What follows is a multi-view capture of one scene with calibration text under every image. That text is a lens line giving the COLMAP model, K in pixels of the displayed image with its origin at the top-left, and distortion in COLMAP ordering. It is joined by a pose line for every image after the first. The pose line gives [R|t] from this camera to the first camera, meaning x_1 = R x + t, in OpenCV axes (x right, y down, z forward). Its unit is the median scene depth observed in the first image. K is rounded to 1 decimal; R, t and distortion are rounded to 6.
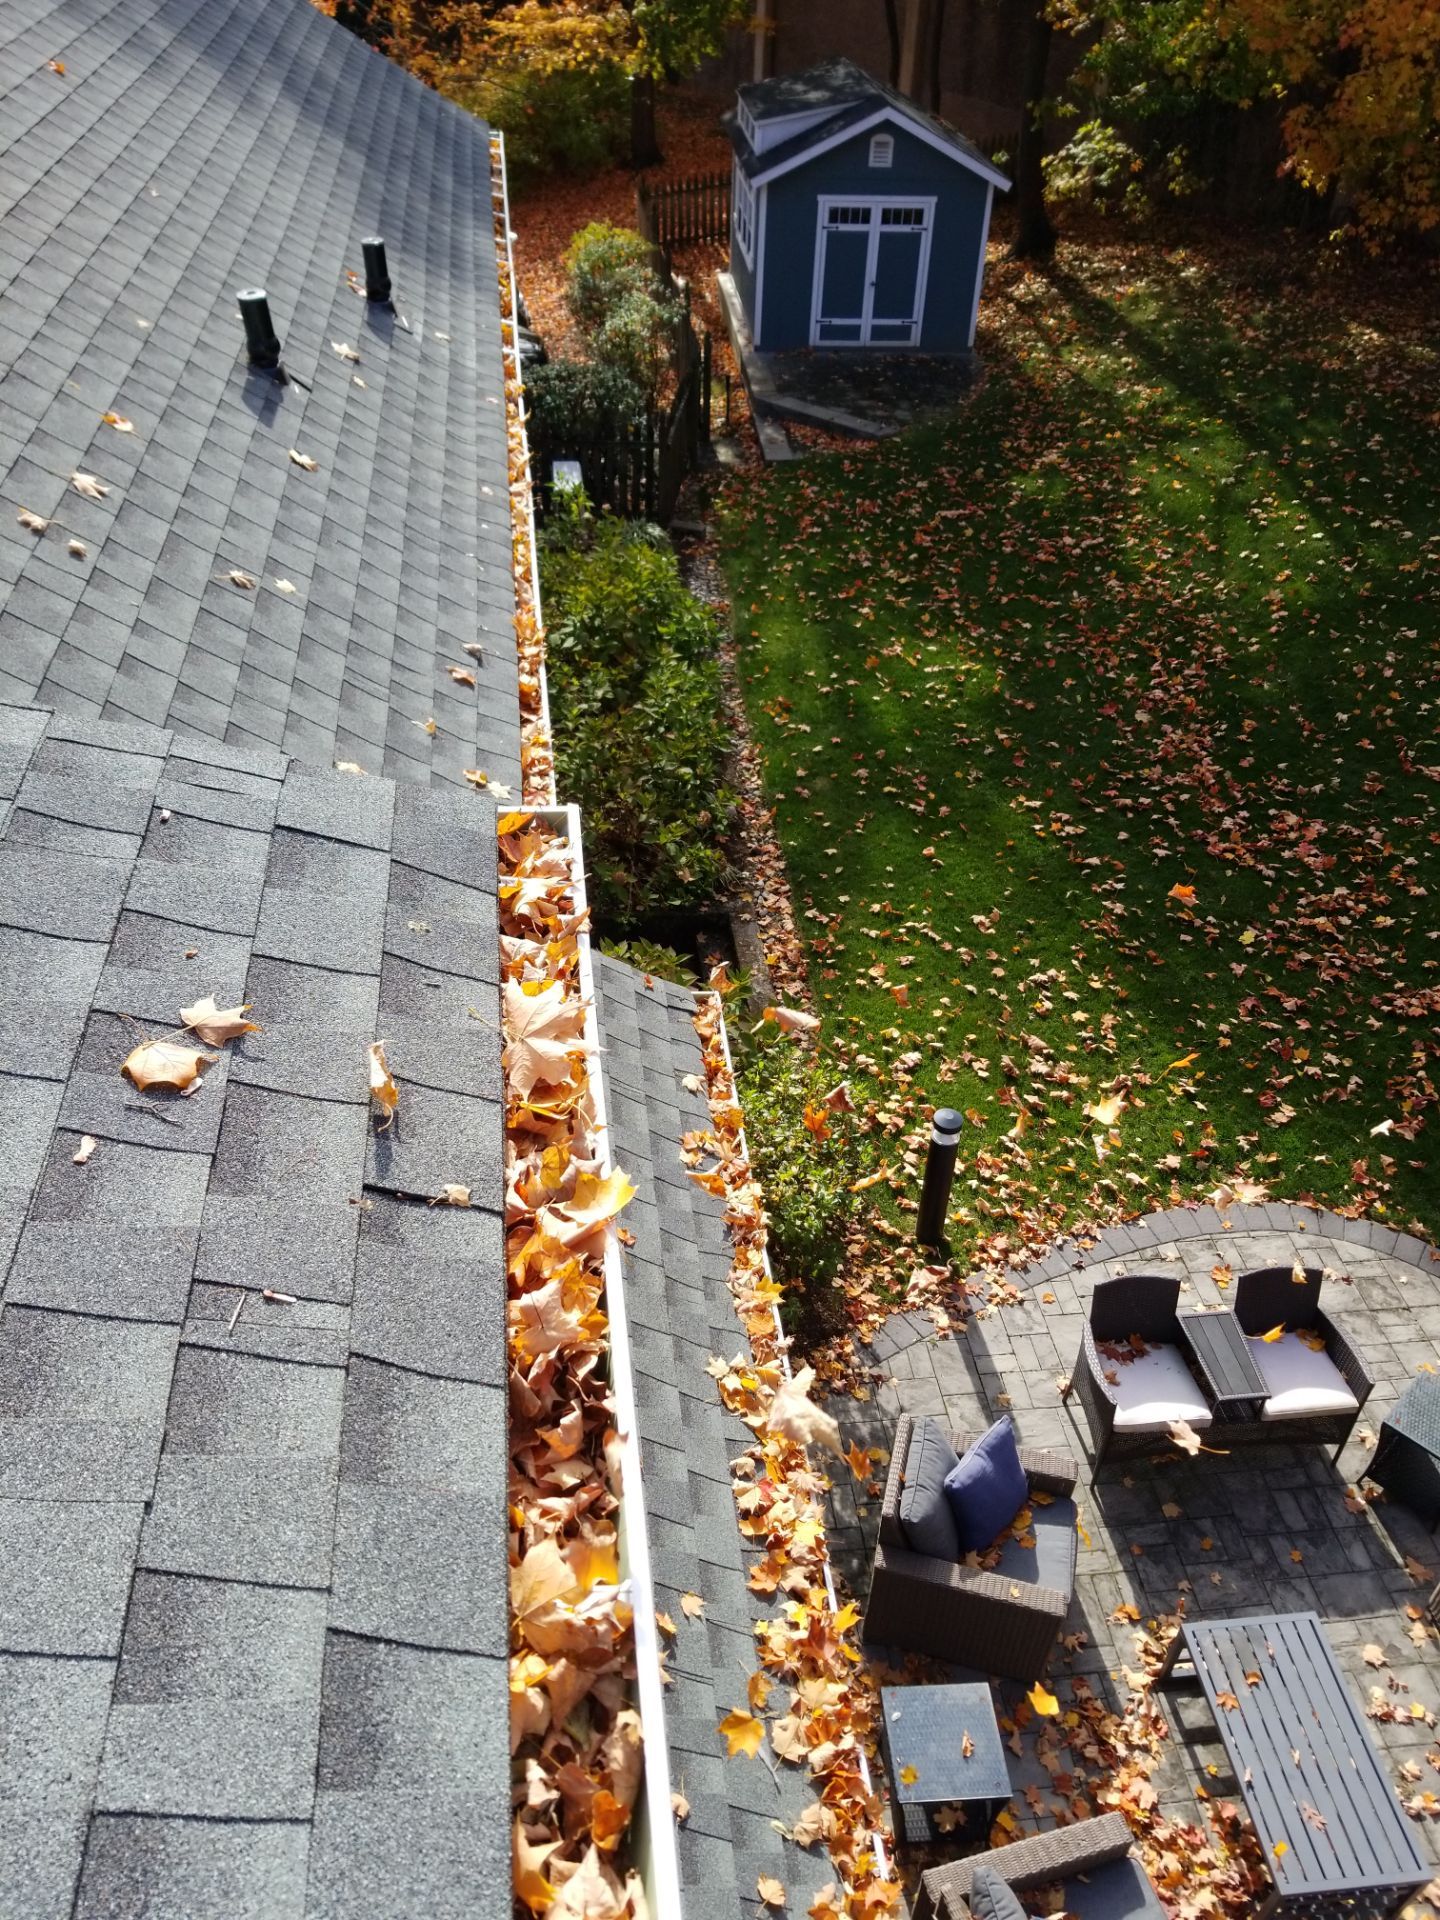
lens RADIAL K [[1516.6, 0, 747.9], [0, 1516.6, 1031.3], [0, 0, 1]] dist [0.003492, -0.040304]
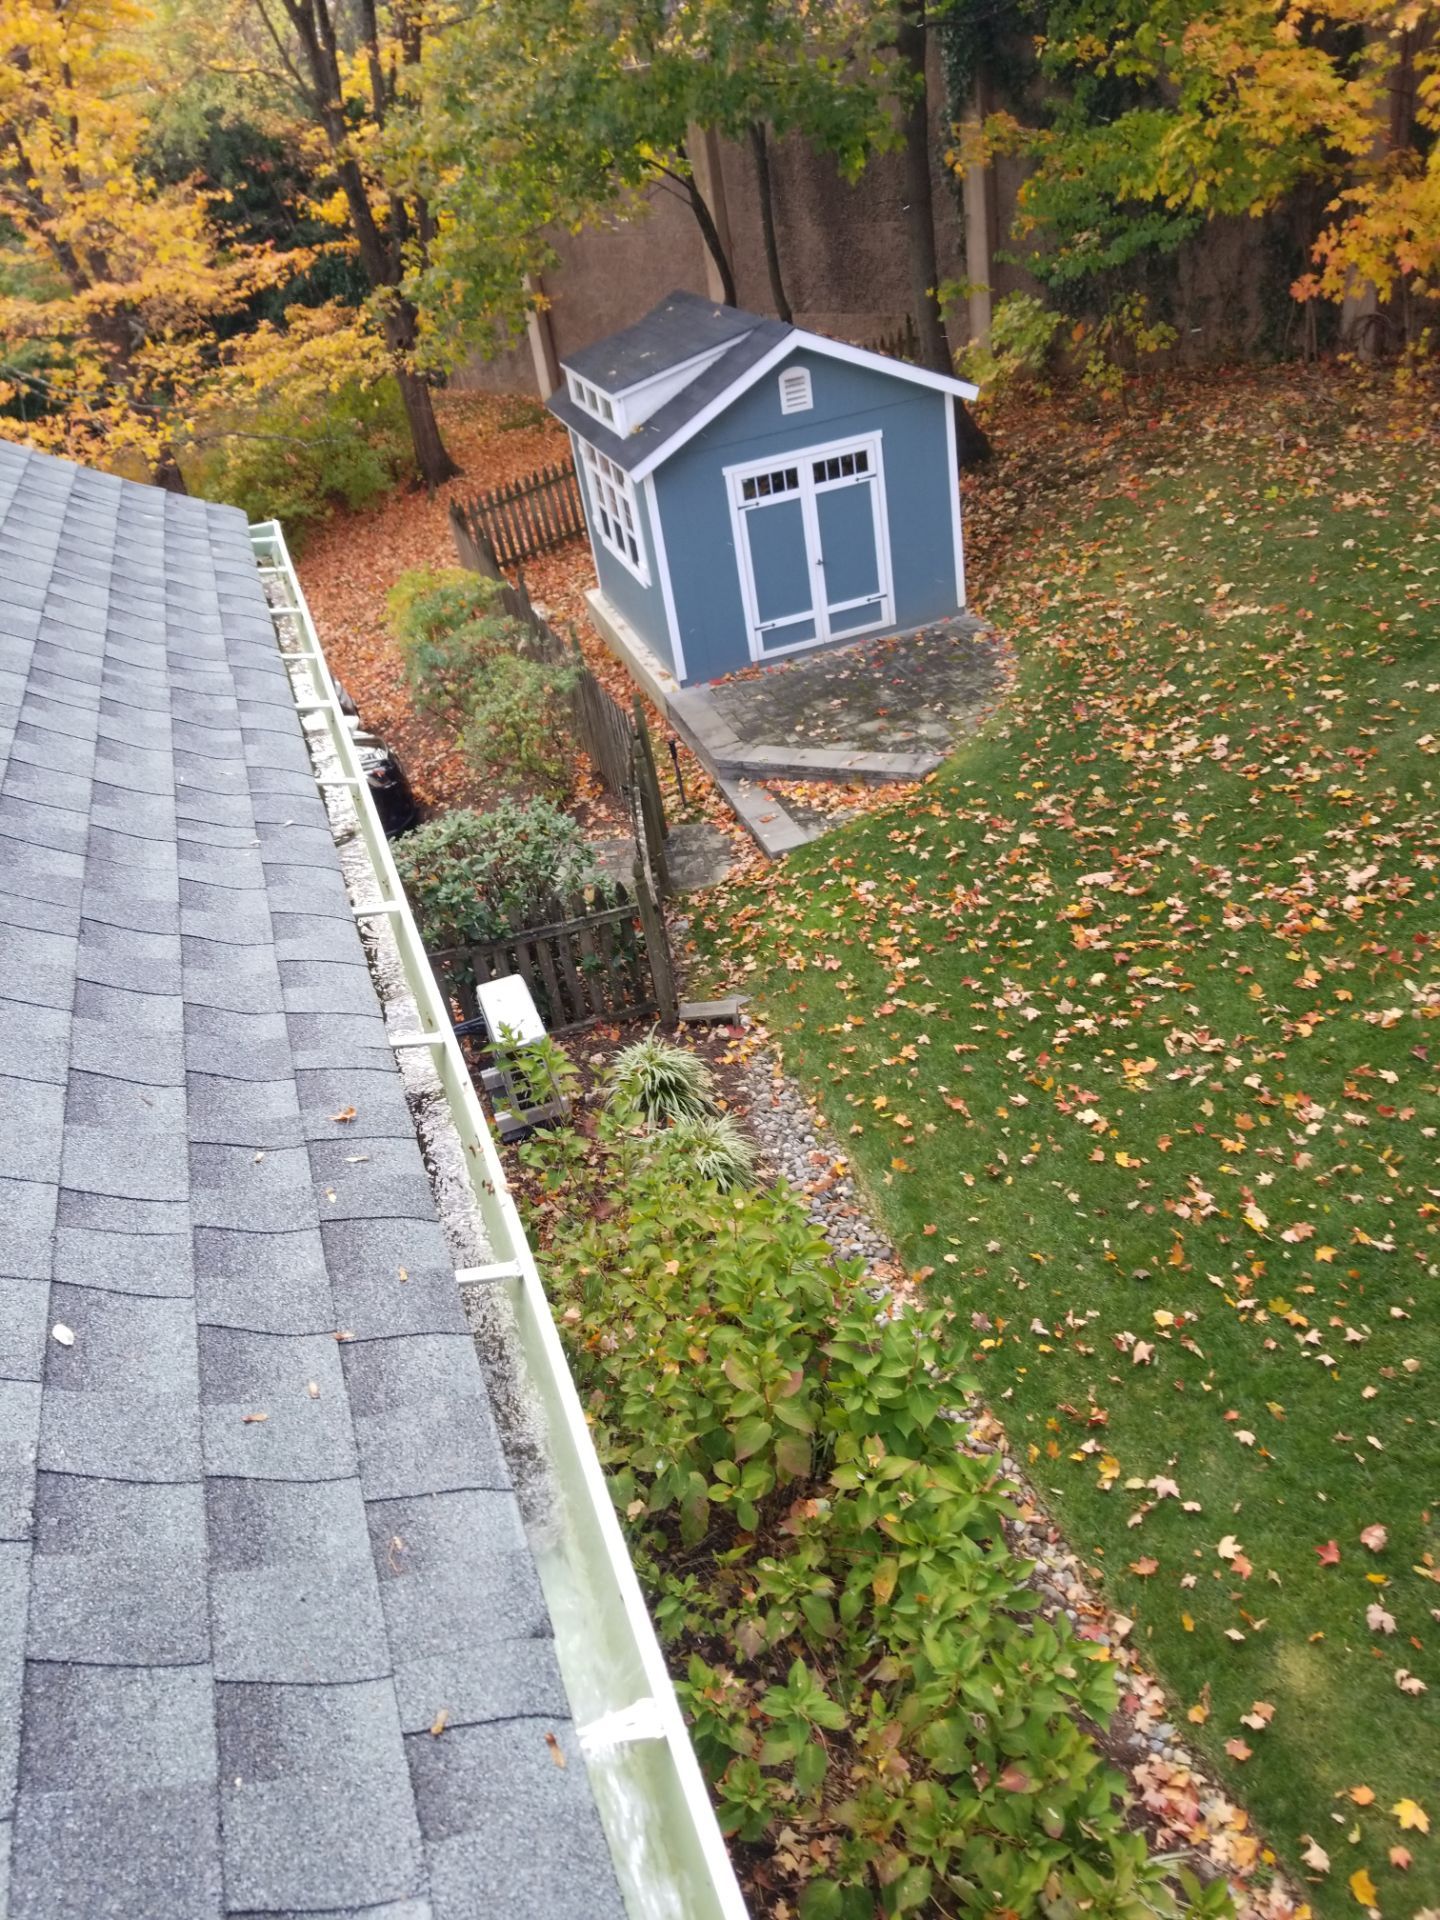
lens RADIAL K [[1484.8, 0, 735.6], [0, 1484.8, 1003.3], [0, 0, 1]] dist [0.032496, -0.043286]
pose [[0.964334, -0.258346, 0.057595, -0.066283], [0.264109, 0.953556, -0.144834, -0.258474], [-0.017503, 0.154879, 0.987778, 0.427073]]
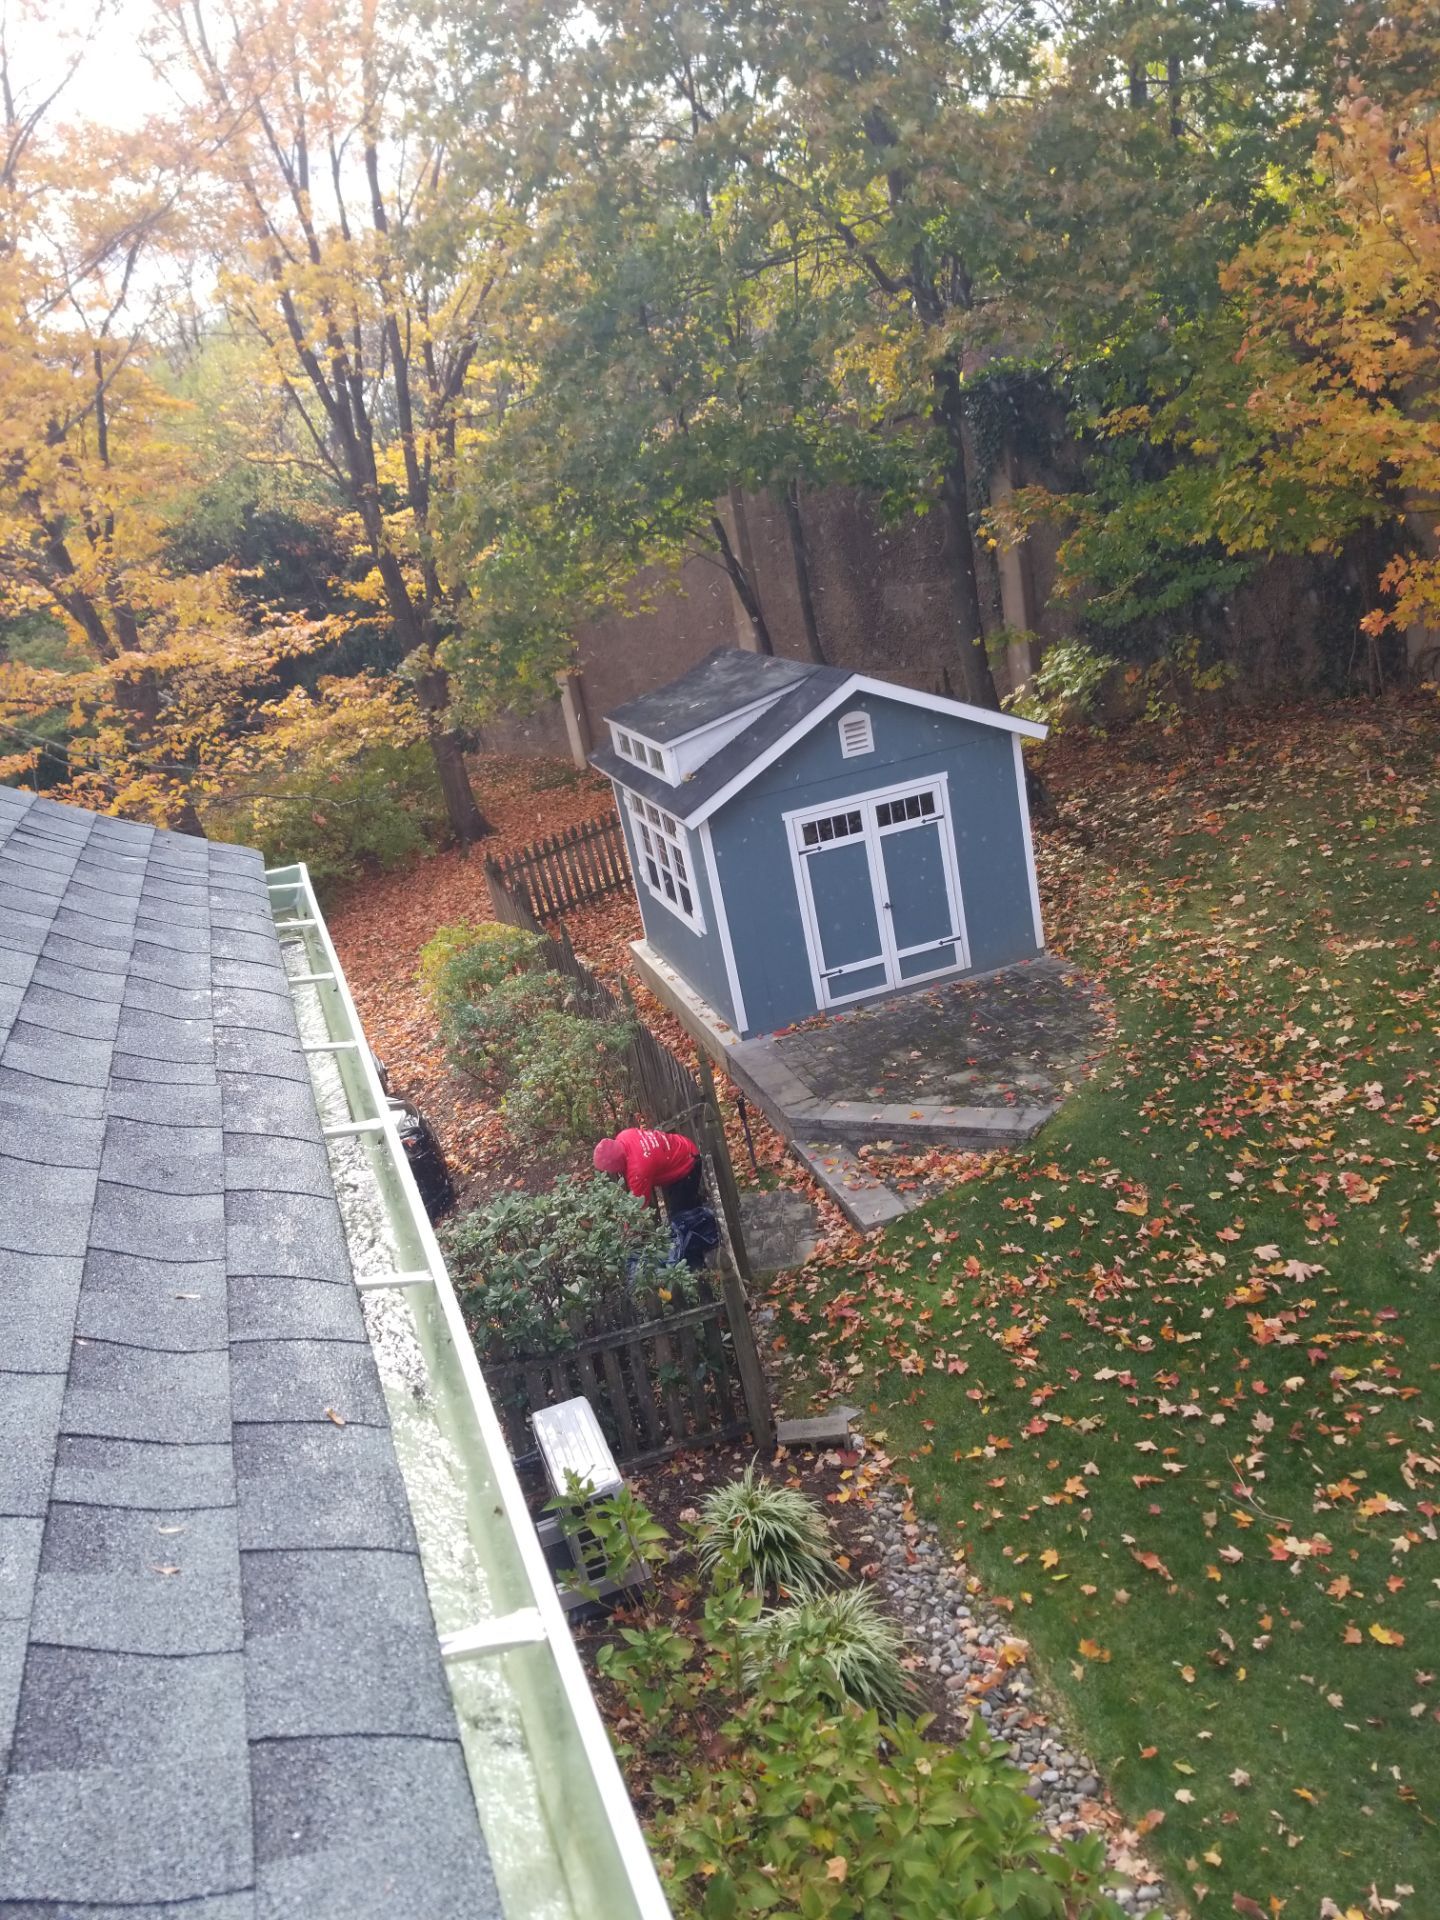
lens RADIAL K [[1484.8, 0, 817.1], [0, 1484.8, 1031.0], [0, 0, 1]] dist [0.032496, -0.043286]
pose [[0.950249, -0.272772, 0.150410, -0.081110], [0.307888, 0.895746, -0.320694, -0.307953], [-0.047253, 0.351048, 0.935164, 0.512072]]
